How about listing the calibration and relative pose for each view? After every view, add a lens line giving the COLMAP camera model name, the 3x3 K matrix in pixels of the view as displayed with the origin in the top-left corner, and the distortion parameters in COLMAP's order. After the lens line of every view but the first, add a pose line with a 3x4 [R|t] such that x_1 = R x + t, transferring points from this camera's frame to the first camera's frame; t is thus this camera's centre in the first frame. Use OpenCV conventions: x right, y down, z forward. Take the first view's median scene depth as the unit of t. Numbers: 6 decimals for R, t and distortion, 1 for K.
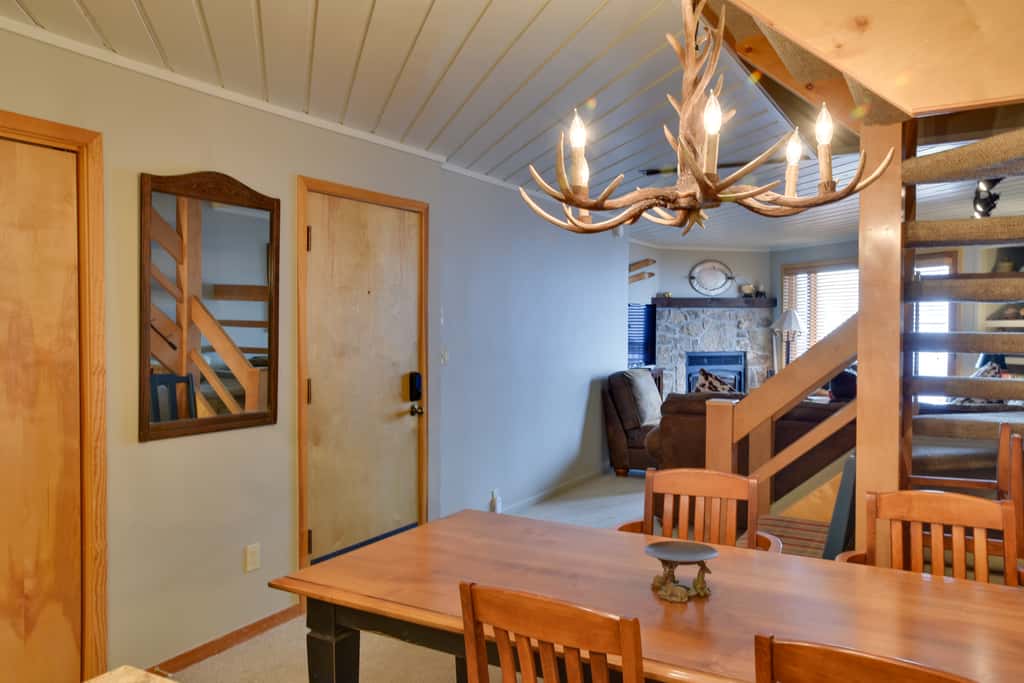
lens RADIAL K [[741.2, 0, 512.5], [0, 741.2, 337.0], [0, 0, 1]] dist [-0.019205, 0.025035]
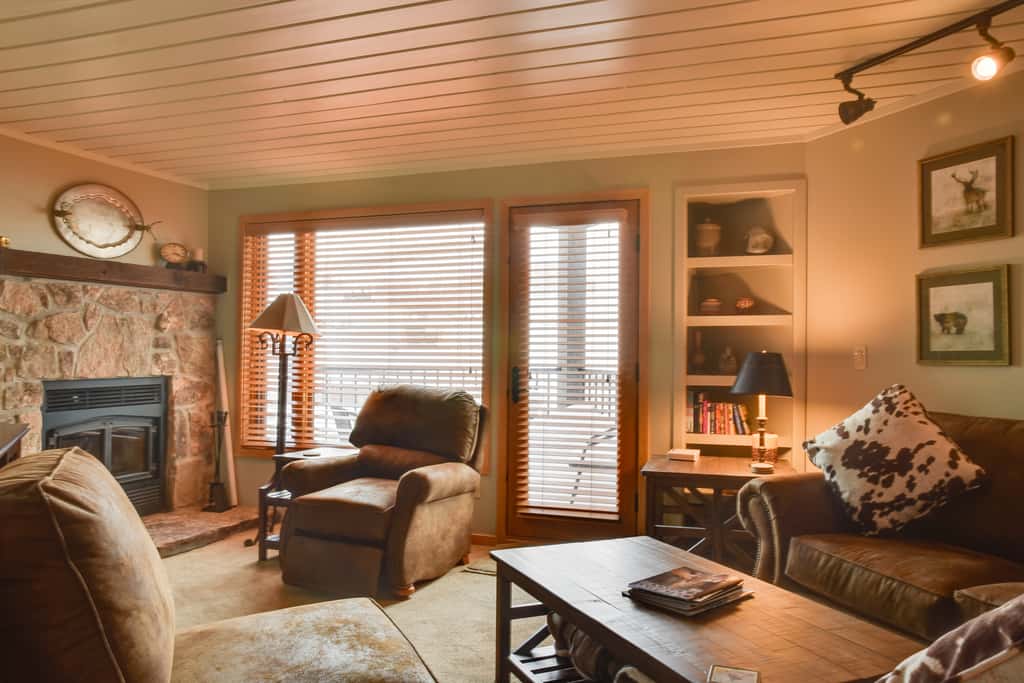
lens RADIAL K [[741.2, 0, 516.4], [0, 741.2, 342.5], [0, 0, 1]] dist [-0.019205, 0.025035]
pose [[0.579187, 0.018075, 0.814994, 0.042164], [0.011379, 0.999478, -0.030253, 0.014319], [-0.815115, 0.026796, 0.578679, 0.518981]]
